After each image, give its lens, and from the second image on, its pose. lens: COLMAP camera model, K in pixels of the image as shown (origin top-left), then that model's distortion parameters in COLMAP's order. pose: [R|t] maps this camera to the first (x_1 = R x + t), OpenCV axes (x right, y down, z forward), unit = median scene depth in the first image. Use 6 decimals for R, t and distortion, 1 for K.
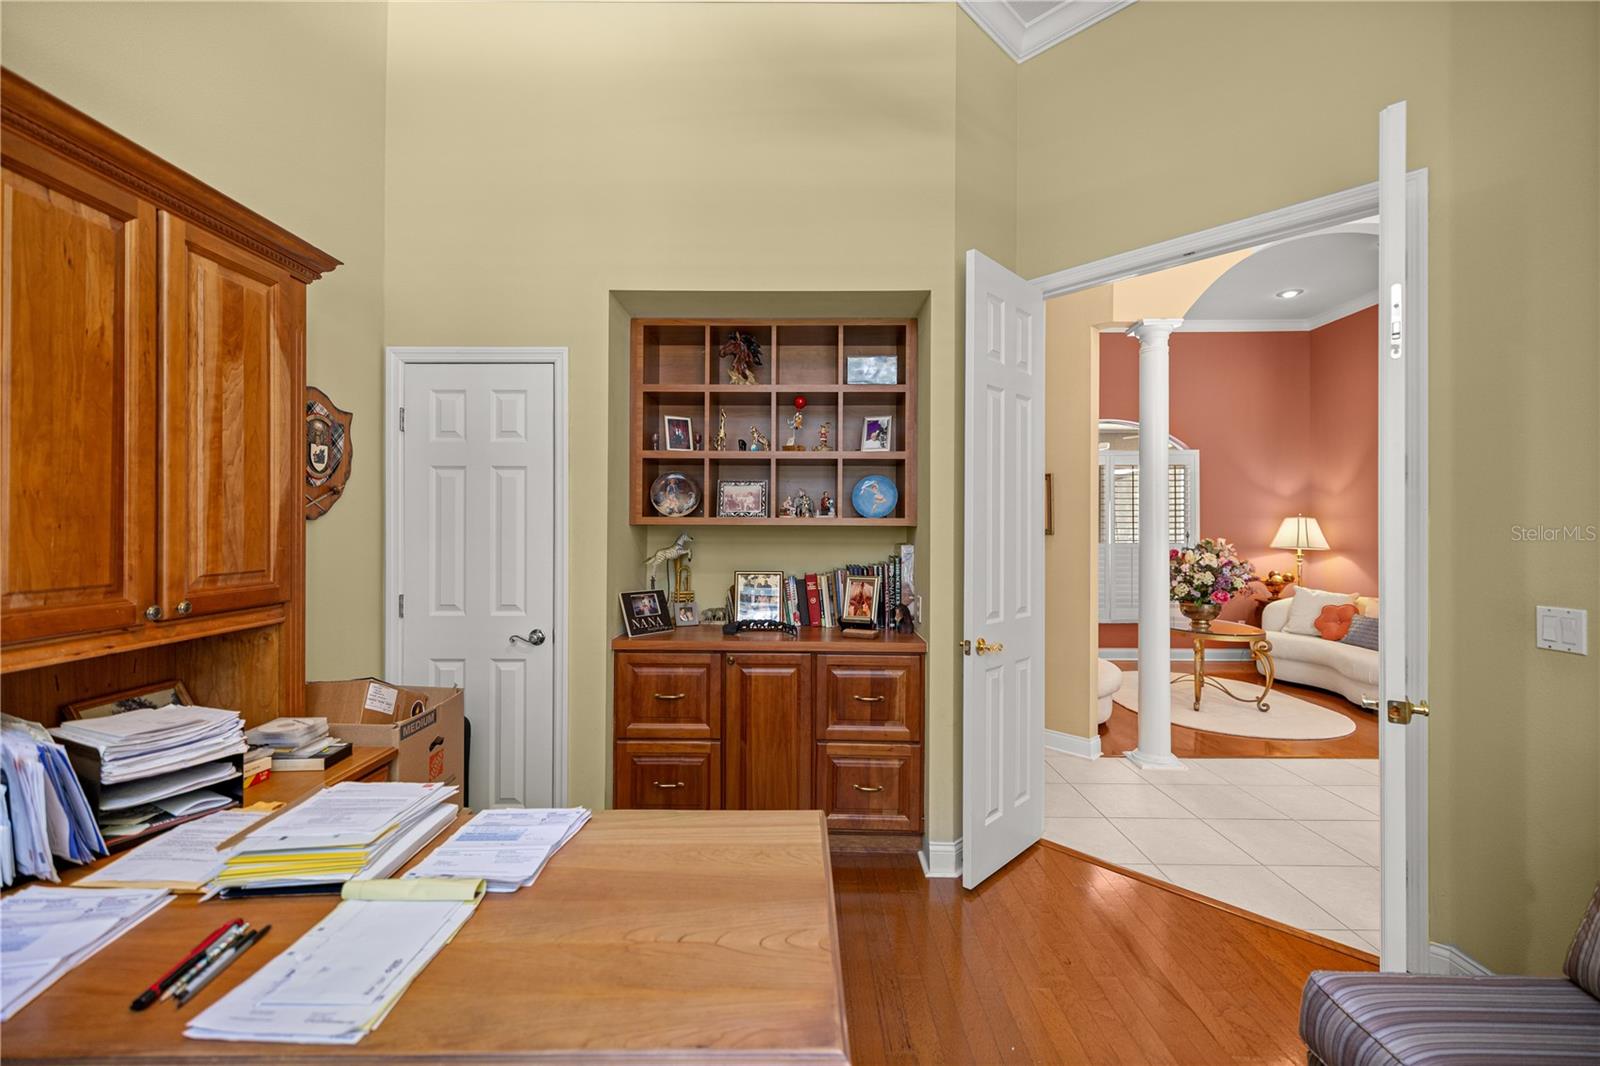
lens RADIAL K [[683.2, 0, 796.9], [0, 683.2, 518.0], [0, 0, 1]] dist [0.002313, 0.000403]
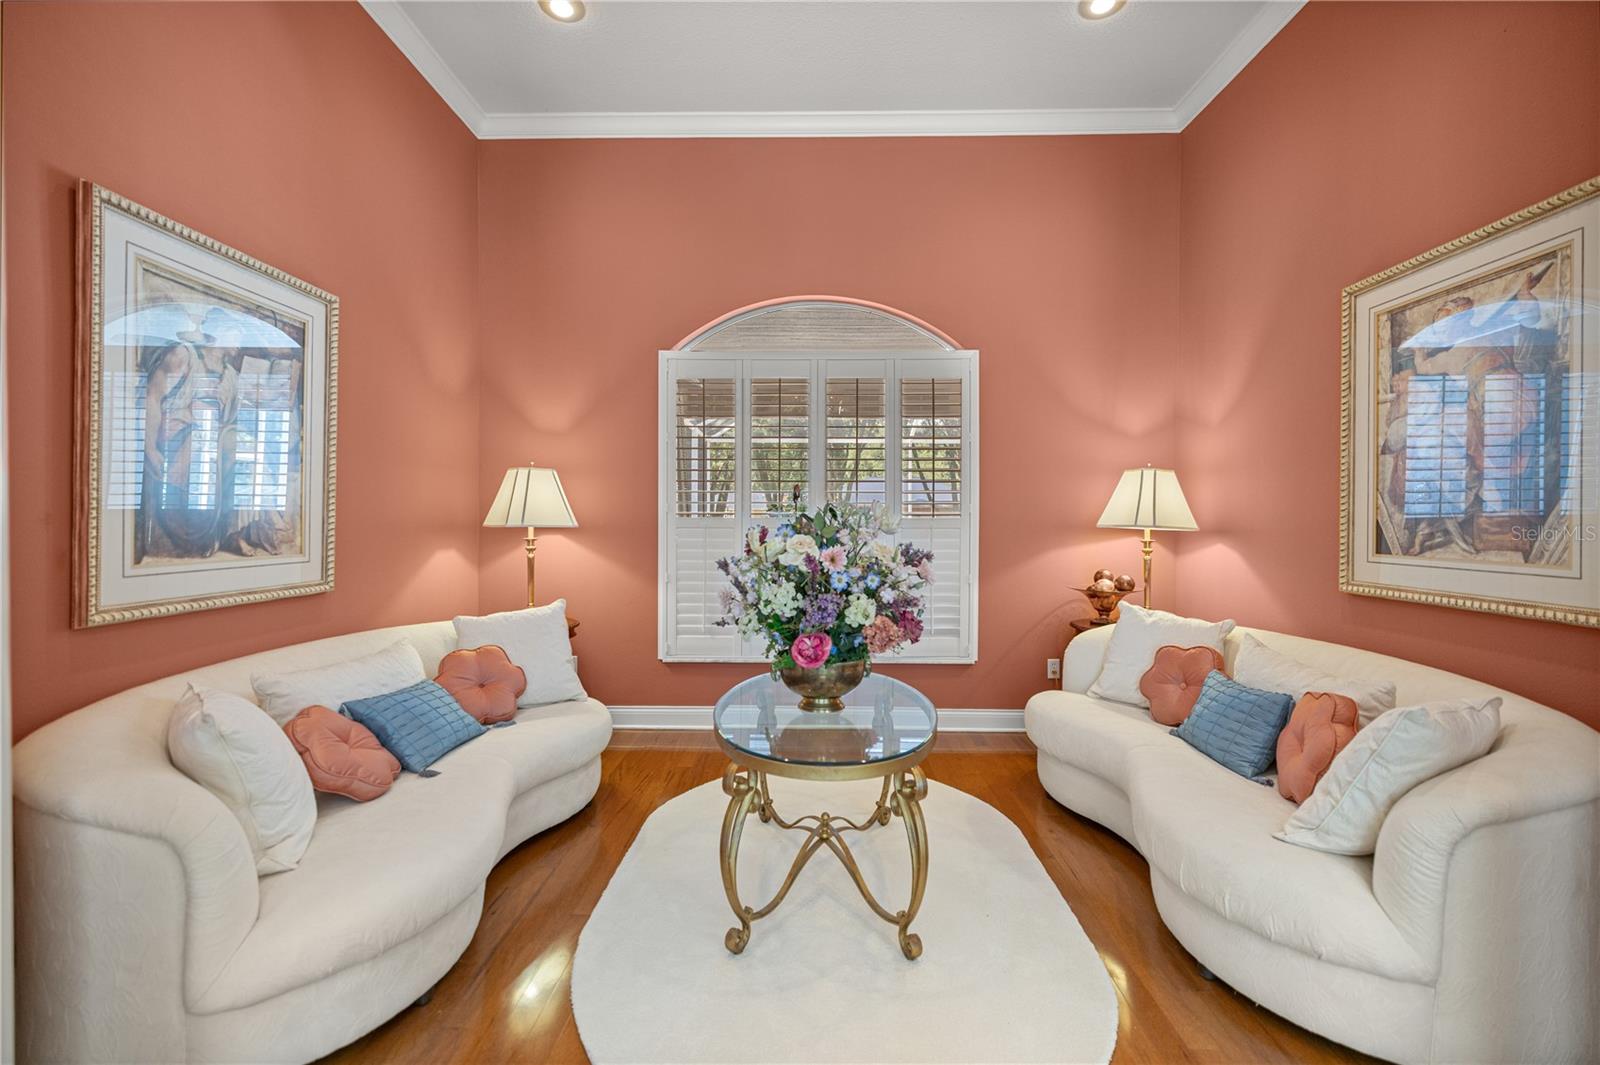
lens RADIAL K [[683.2, 0, 796.9], [0, 683.2, 517.5], [0, 0, 1]] dist [0.002313, 0.000403]
pose [[1.000000, -0.000162, -0.000387, 0.466060], [0.000168, 0.999874, 0.015857, 0.027937], [0.000384, -0.015857, 0.999874, 0.472829]]
